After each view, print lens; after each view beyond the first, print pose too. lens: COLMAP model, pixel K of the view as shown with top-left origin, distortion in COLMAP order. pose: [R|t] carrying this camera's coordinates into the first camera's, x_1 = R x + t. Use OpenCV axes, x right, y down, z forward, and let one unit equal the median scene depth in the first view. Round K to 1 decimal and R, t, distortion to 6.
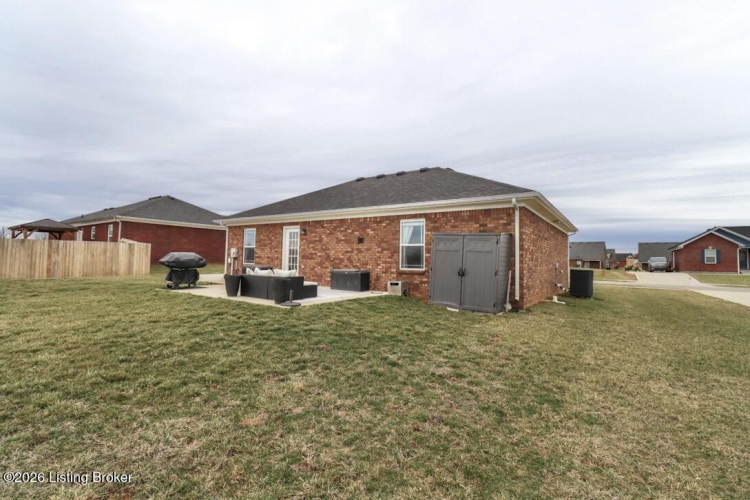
lens RADIAL K [[348.6, 0, 375.9], [0, 348.6, 243.5], [0, 0, 1]] dist [-0.000091, -0.011614]
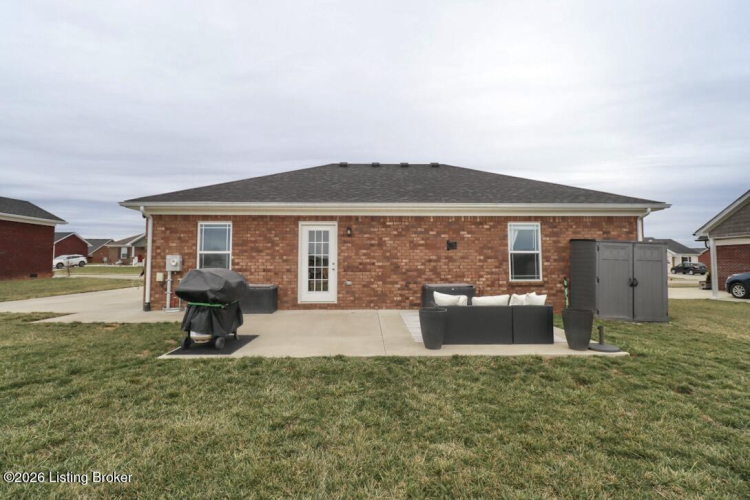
lens RADIAL K [[348.6, 0, 375.9], [0, 348.6, 243.5], [0, 0, 1]] dist [-0.000091, -0.011614]
pose [[0.808681, 0.014636, 0.588065, -0.681359], [-0.010868, 0.999892, -0.009940, -0.004406], [-0.588146, 0.001647, 0.808753, 0.510534]]
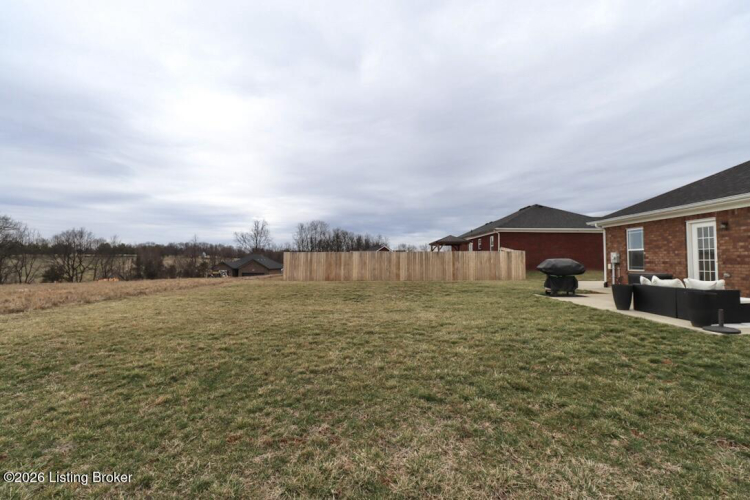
lens RADIAL K [[348.6, 0, 375.9], [0, 348.6, 243.5], [0, 0, 1]] dist [-0.000091, -0.011614]
pose [[0.564298, -0.058155, -0.823520, -0.039671], [0.045131, 0.998197, -0.039566, -0.001517], [0.824337, -0.014839, 0.565905, 0.027427]]
